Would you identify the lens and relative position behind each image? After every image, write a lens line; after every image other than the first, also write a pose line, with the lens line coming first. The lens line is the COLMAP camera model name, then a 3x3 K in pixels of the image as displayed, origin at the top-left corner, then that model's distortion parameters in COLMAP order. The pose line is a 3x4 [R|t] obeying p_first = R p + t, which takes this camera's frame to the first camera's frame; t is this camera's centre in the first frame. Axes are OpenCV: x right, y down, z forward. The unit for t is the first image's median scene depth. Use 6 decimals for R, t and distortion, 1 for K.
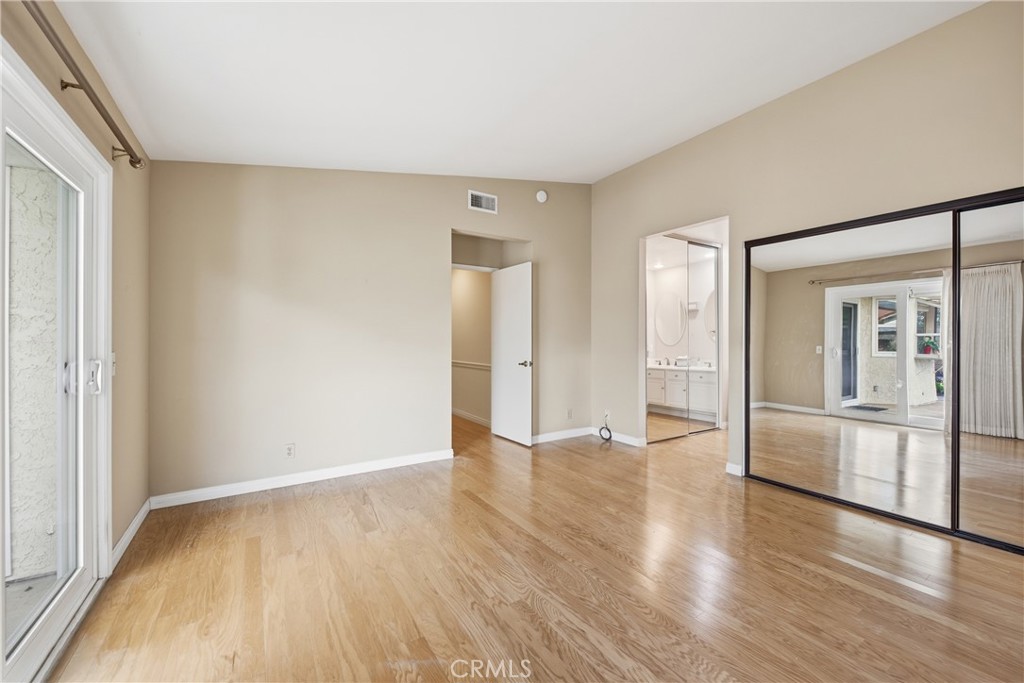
lens RADIAL K [[412.5, 0, 516.1], [0, 412.5, 339.9], [0, 0, 1]] dist [0.001479, -0.000203]
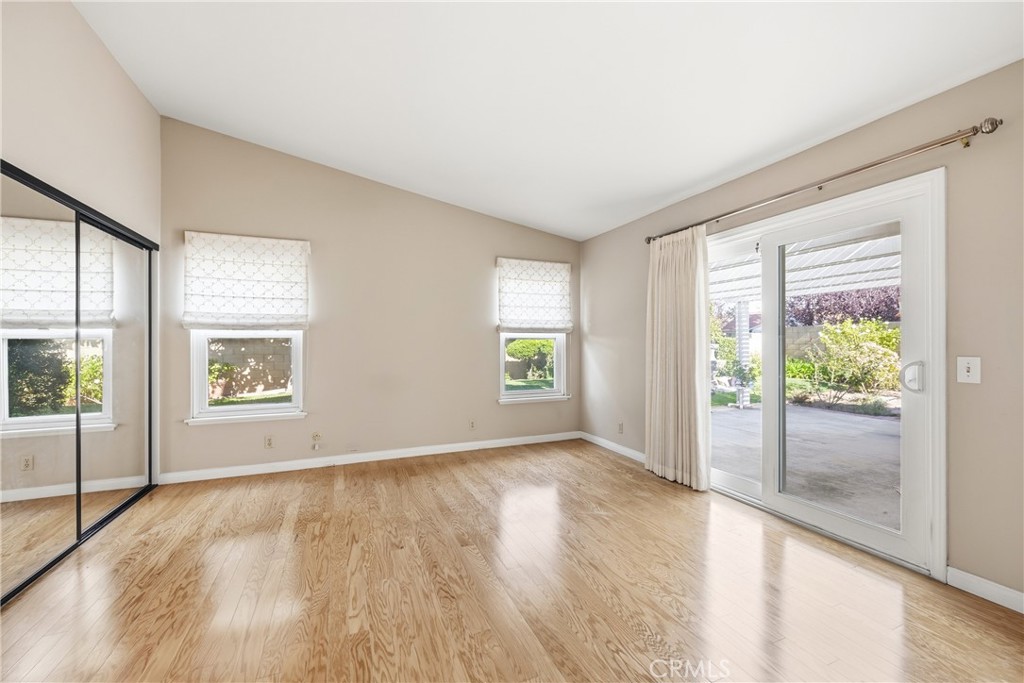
lens RADIAL K [[412.5, 0, 516.1], [0, 412.5, 339.9], [0, 0, 1]] dist [0.001479, -0.000203]
pose [[-0.986371, 0.002703, 0.164514, -0.147917], [0.001582, 0.999975, -0.006944, -0.003277], [-0.164529, -0.006589, -0.986350, 2.240791]]
